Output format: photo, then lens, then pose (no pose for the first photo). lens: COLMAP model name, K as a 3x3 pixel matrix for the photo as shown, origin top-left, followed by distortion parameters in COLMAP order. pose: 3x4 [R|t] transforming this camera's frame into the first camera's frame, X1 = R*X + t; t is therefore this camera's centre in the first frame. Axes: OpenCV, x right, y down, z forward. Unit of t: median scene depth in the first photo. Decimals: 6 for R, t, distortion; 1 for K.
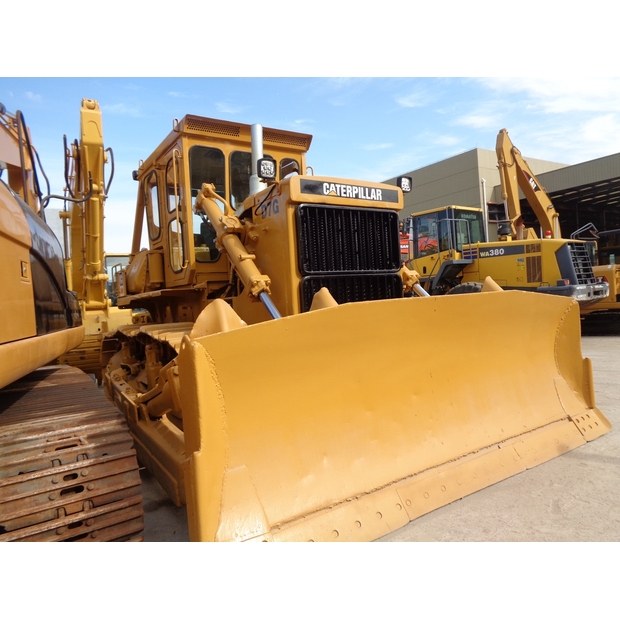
lens RADIAL K [[465.5, 0, 310.0], [0, 465.5, 310.0], [0, 0, 1]] dist [0.002526, -0.000196]
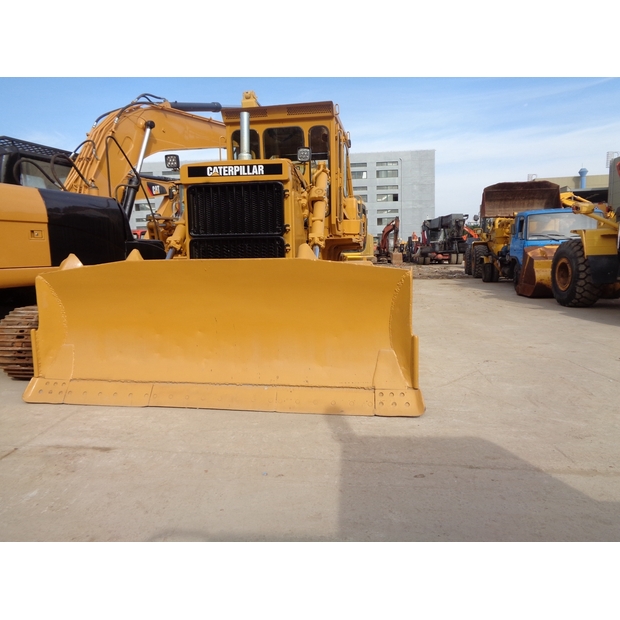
lens RADIAL K [[465.5, 0, 310.0], [0, 465.5, 310.0], [0, 0, 1]] dist [0.002526, -0.000196]
pose [[0.721636, 0.139808, -0.678009, 0.839645], [-0.046701, 0.986995, 0.153817, -0.062833], [0.690696, -0.079336, 0.718780, 0.153713]]
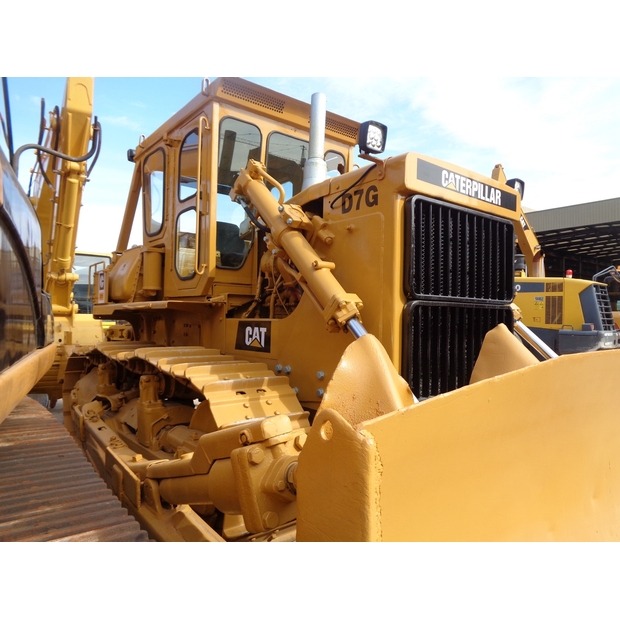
lens RADIAL K [[465.5, 0, 310.0], [0, 465.5, 310.0], [0, 0, 1]] dist [0.002526, -0.000196]
pose [[0.992820, 0.081751, 0.087317, -0.149520], [-0.077777, 0.995815, -0.047997, -0.009877], [-0.090876, 0.040861, 0.995024, 0.232942]]
